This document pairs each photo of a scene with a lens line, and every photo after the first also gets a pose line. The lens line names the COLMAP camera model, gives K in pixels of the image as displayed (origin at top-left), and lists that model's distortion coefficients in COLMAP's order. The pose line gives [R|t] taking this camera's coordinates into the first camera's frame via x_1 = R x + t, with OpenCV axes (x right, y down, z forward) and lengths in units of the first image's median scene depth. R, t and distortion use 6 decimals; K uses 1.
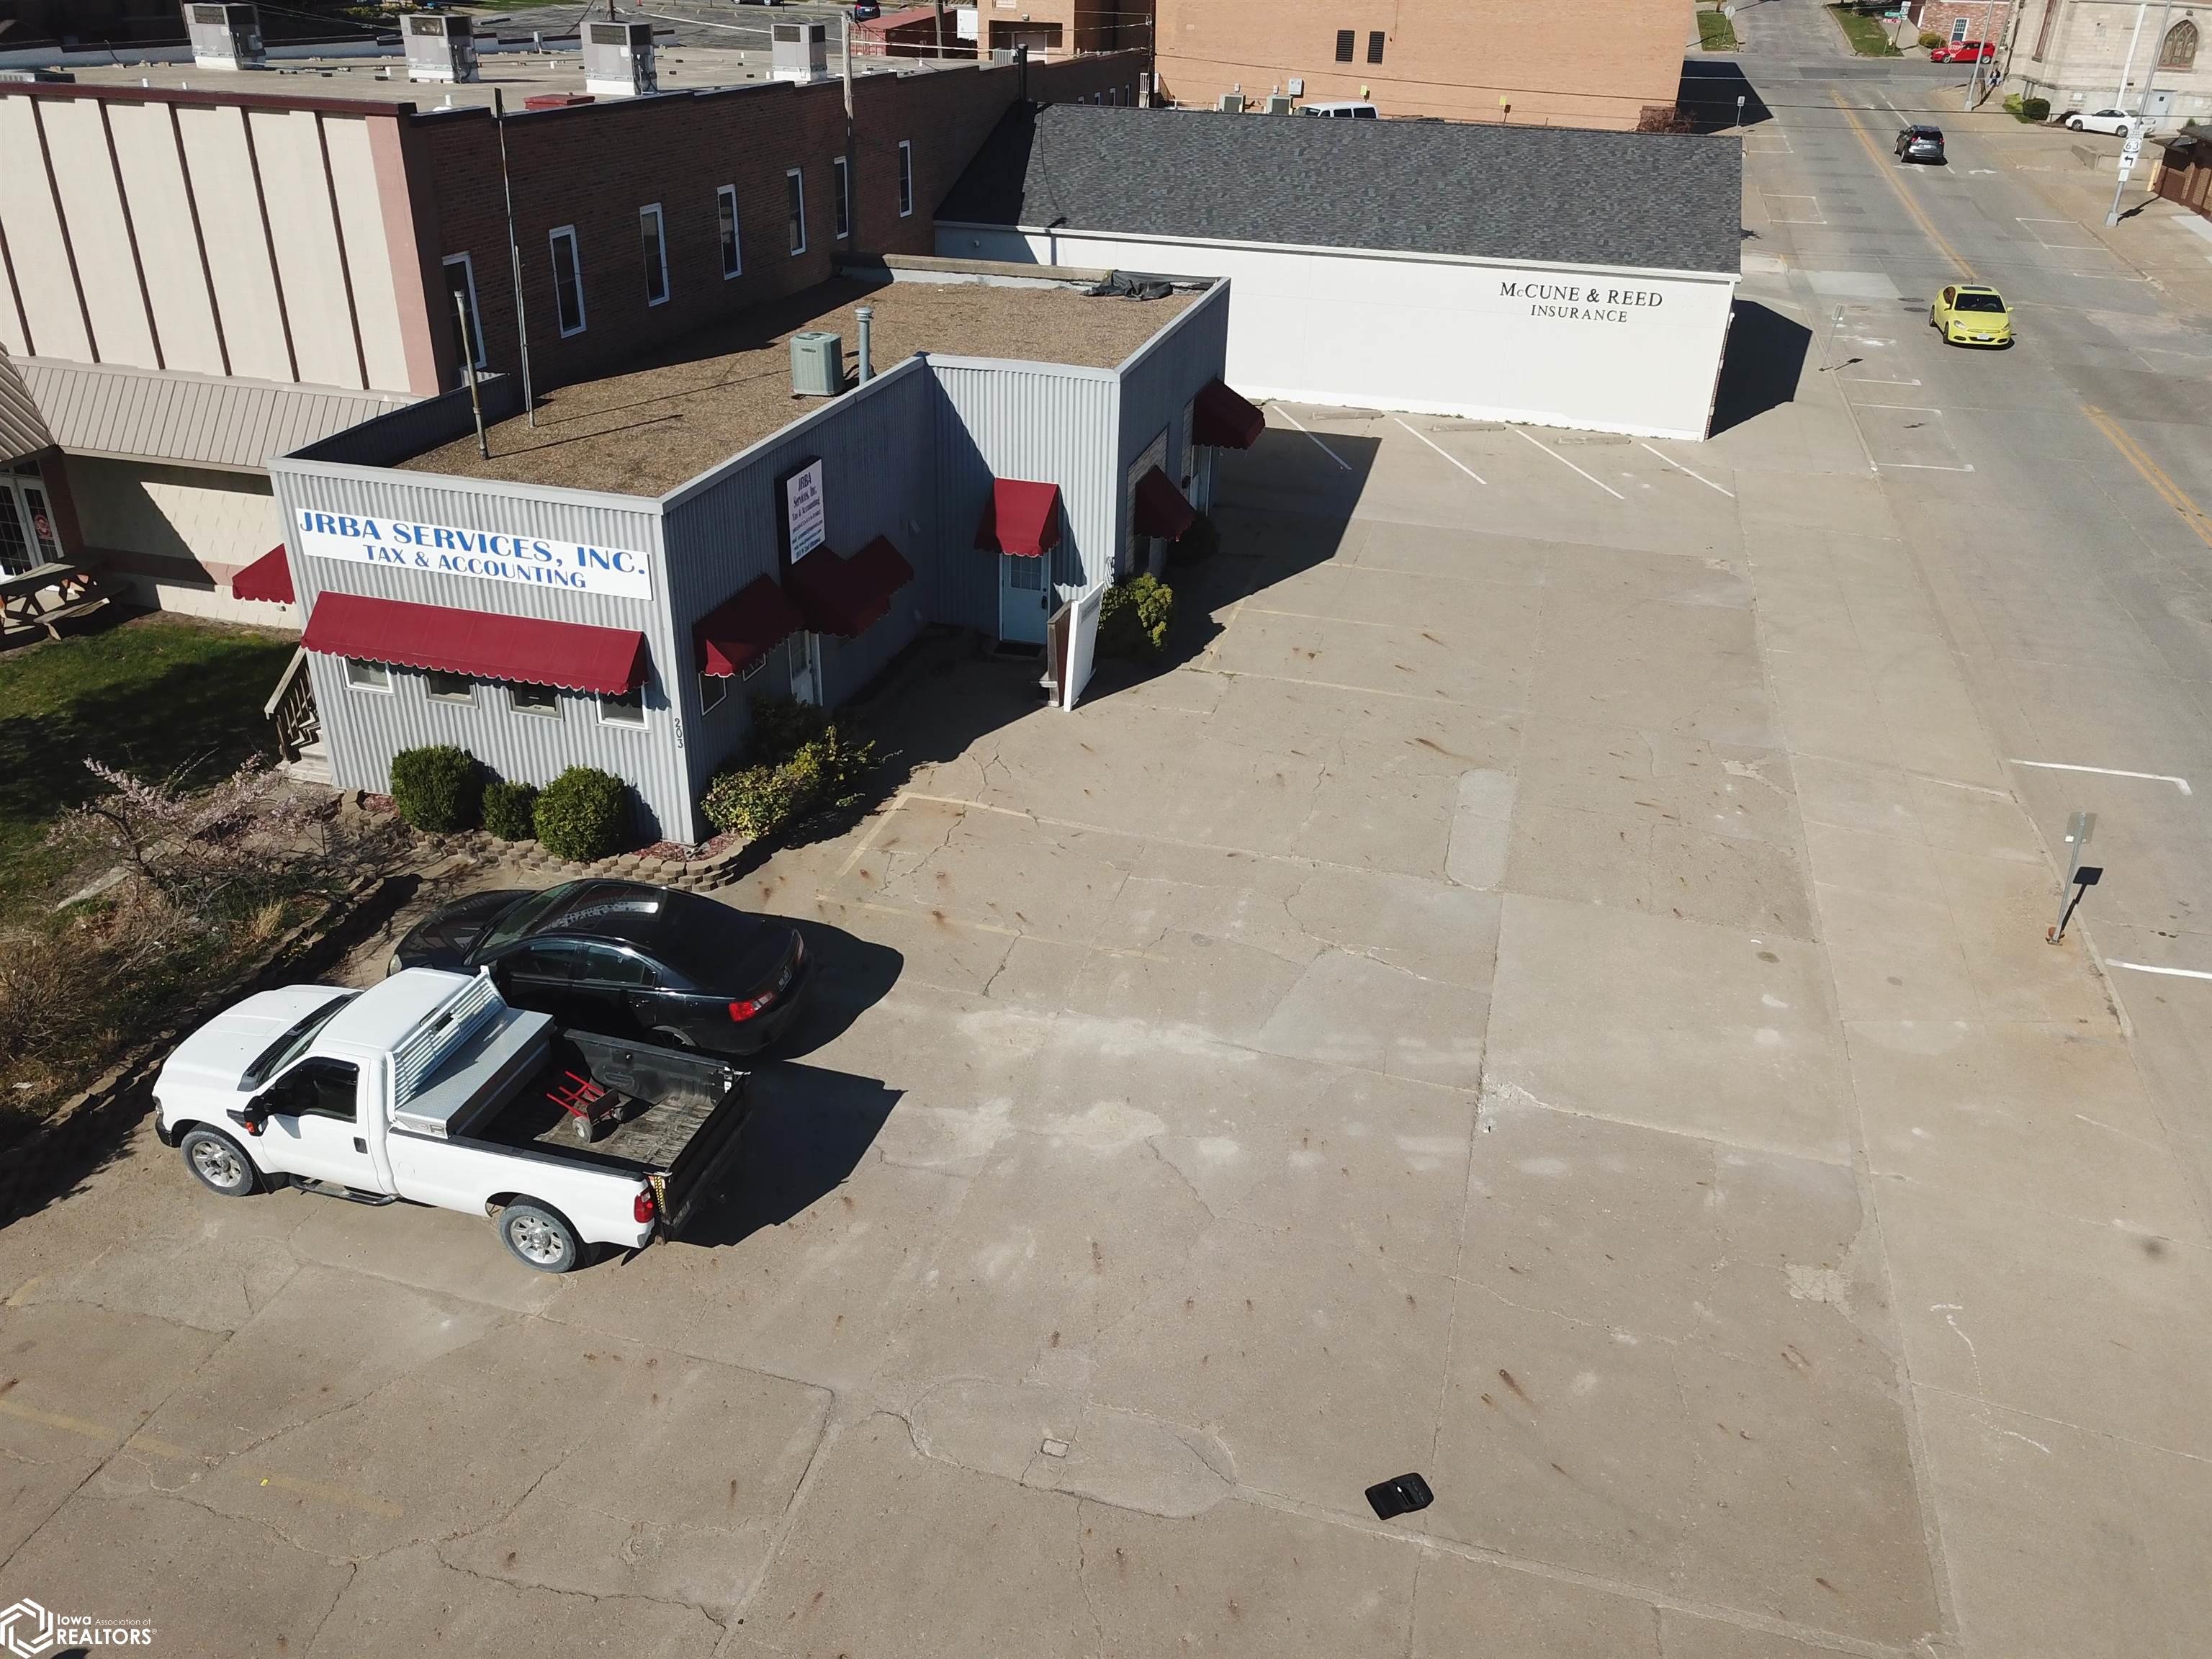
lens RADIAL K [[1717.3, 0, 1140.2], [0, 1717.3, 849.8], [0, 0, 1]] dist [-0.006307, 0.013135]
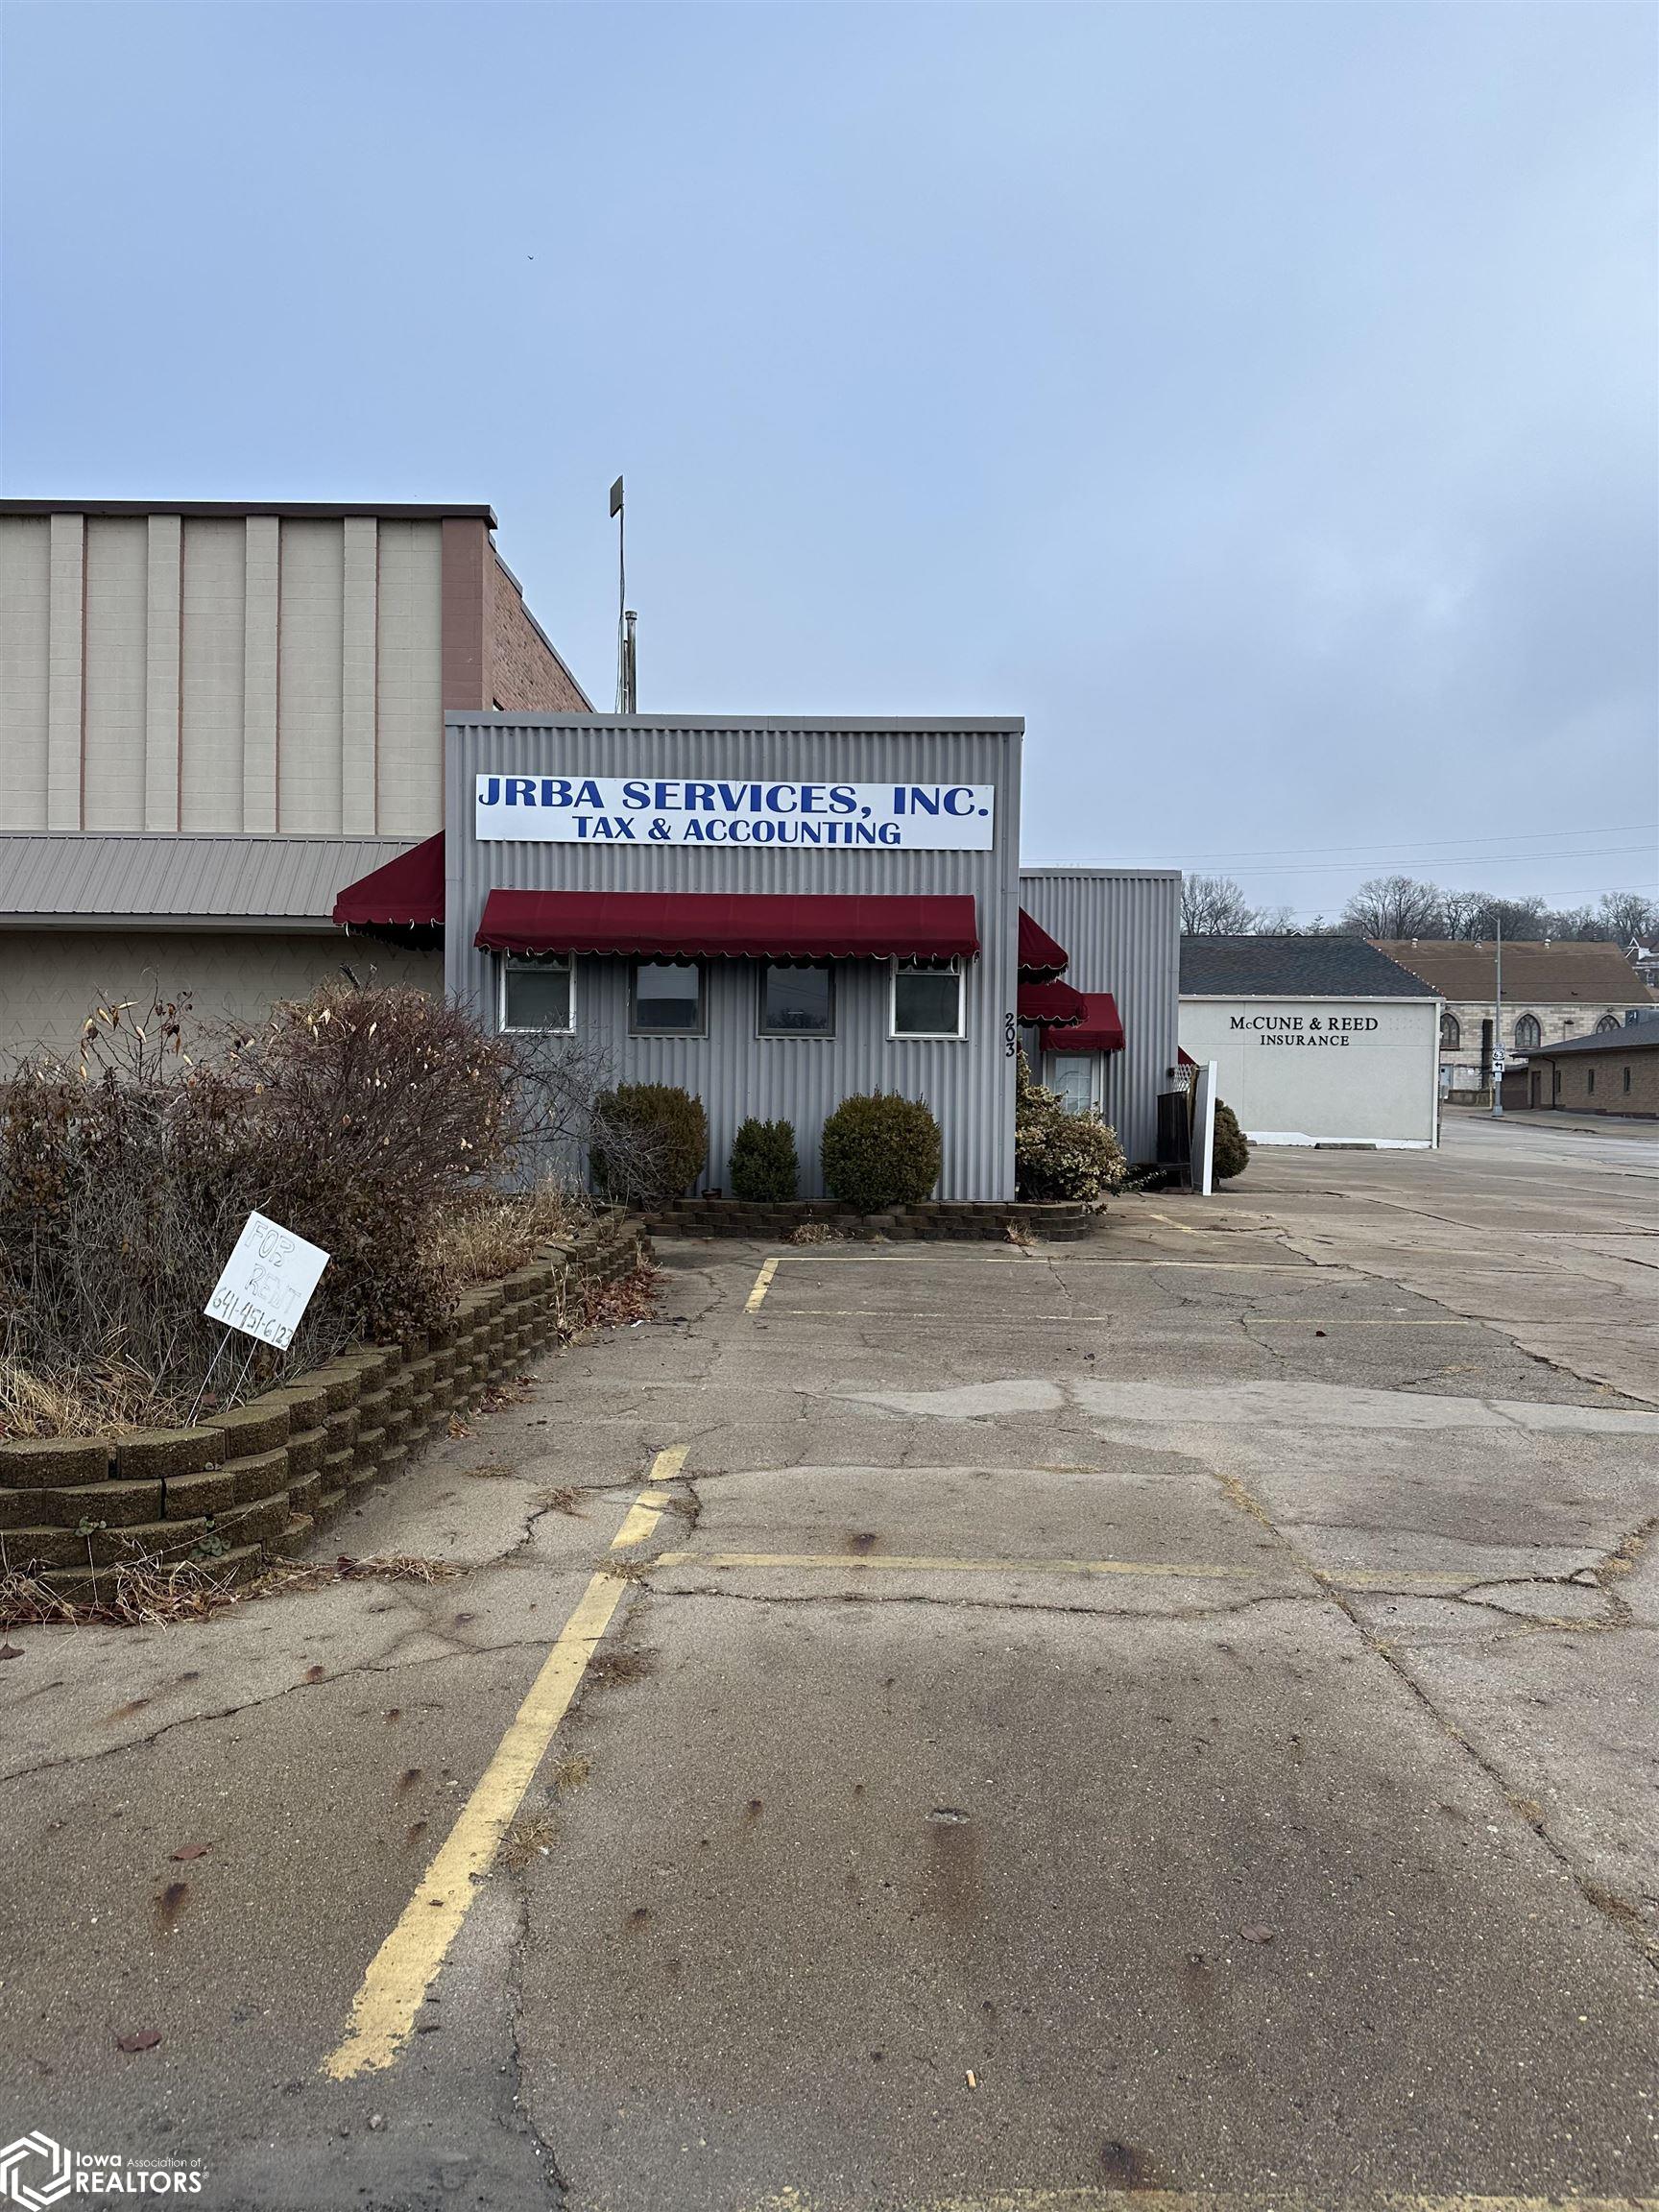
lens RADIAL K [[1555.3, 0, 855.8], [0, 1555.3, 1164.5], [0, 0, 1]] dist [0.076149, -0.099629]
pose [[0.969600, -0.028264, 0.243057, -0.498806], [0.131692, 0.897457, -0.420984, 0.260062], [-0.206235, 0.440195, 0.873897, 0.439638]]
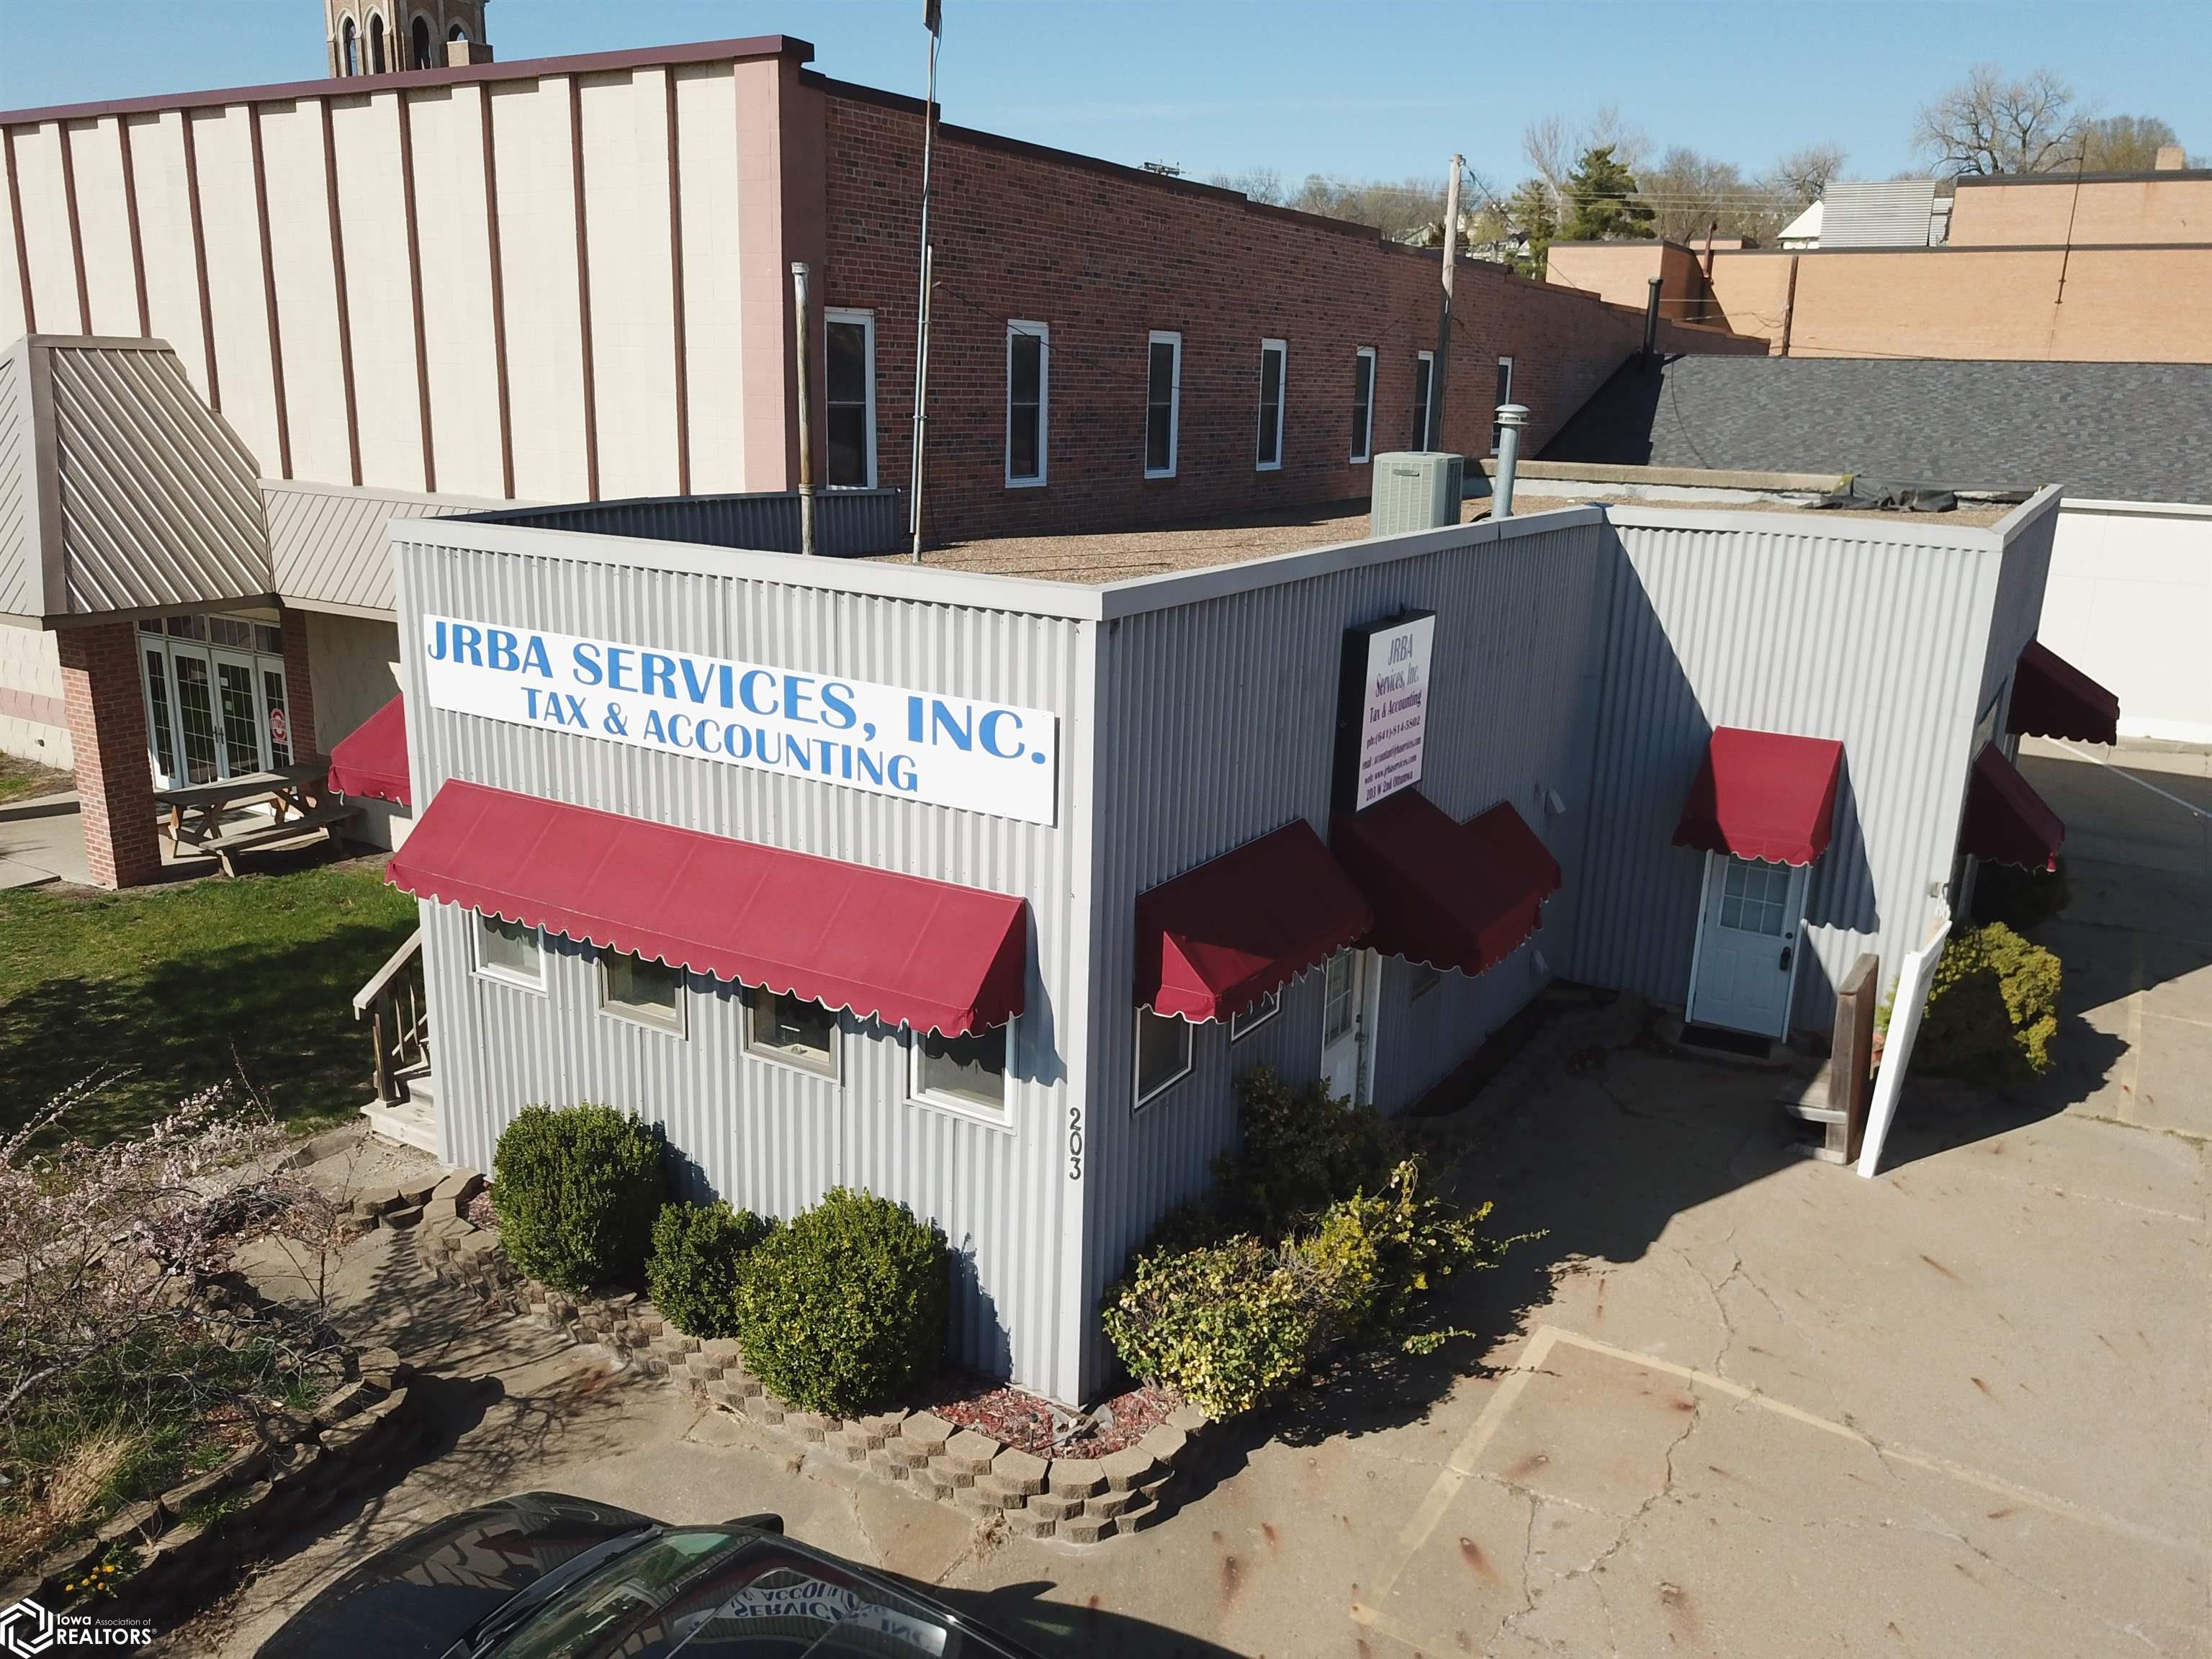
lens RADIAL K [[1717.3, 0, 1106.2], [0, 1717.3, 842.2], [0, 0, 1]] dist [-0.006307, 0.013135]
pose [[0.956599, 0.071972, -0.282378, -0.146139], [-0.134717, 0.968478, -0.209529, -0.052554], [0.258397, 0.238476, 0.936141, 0.583516]]
